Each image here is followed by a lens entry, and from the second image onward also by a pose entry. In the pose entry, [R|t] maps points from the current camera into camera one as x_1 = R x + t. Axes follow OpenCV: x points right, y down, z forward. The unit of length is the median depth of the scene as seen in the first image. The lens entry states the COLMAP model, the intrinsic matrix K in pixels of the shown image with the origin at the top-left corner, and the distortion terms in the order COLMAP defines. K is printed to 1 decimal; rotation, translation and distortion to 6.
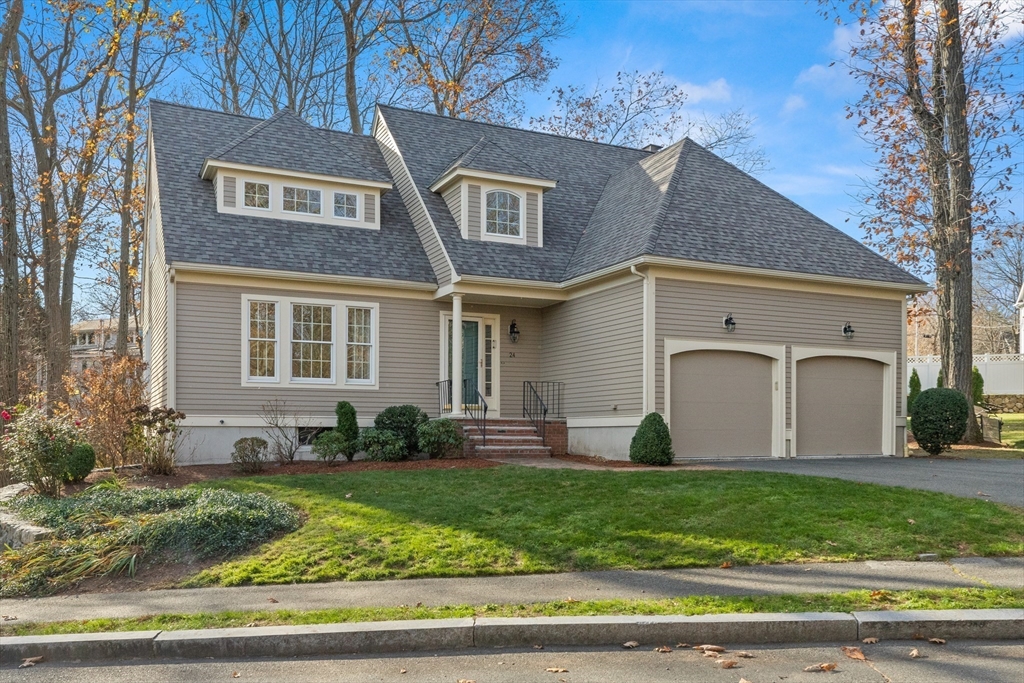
lens RADIAL K [[883.5, 0, 513.1], [0, 883.5, 378.3], [0, 0, 1]] dist [0.001459, -0.002901]
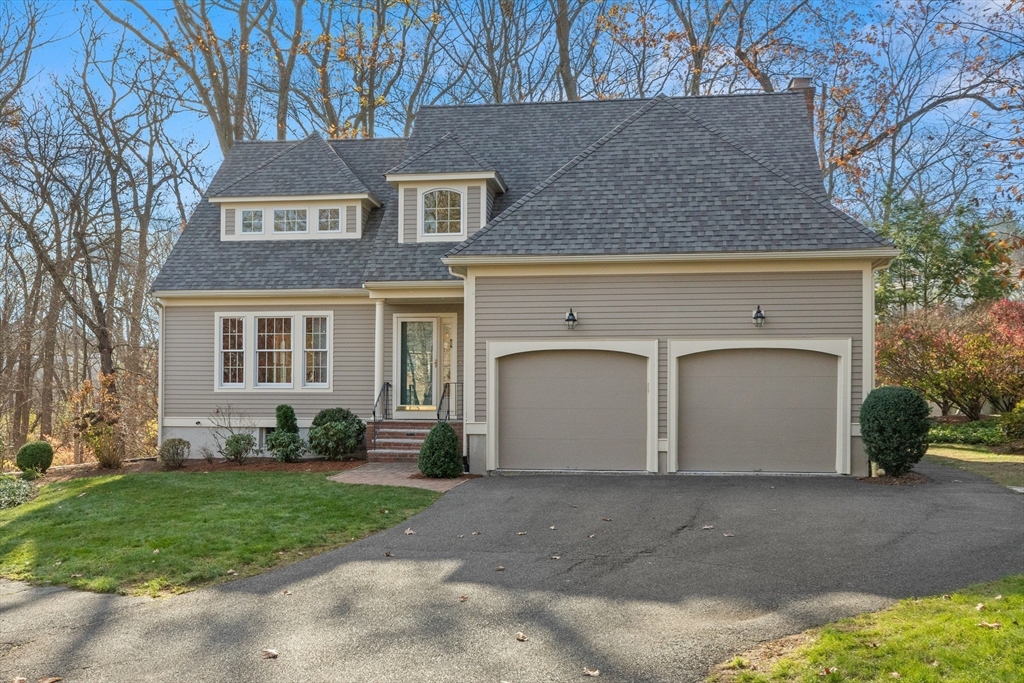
lens RADIAL K [[1023.0, 0, 512.4], [0, 1023.0, 343.6], [0, 0, 1]] dist [0.003880, 0.000000]
pose [[0.817521, -0.029329, -0.575151, 0.748757], [0.030405, 0.999508, -0.007752, -0.030071], [0.575095, -0.011150, 0.818011, 0.114915]]
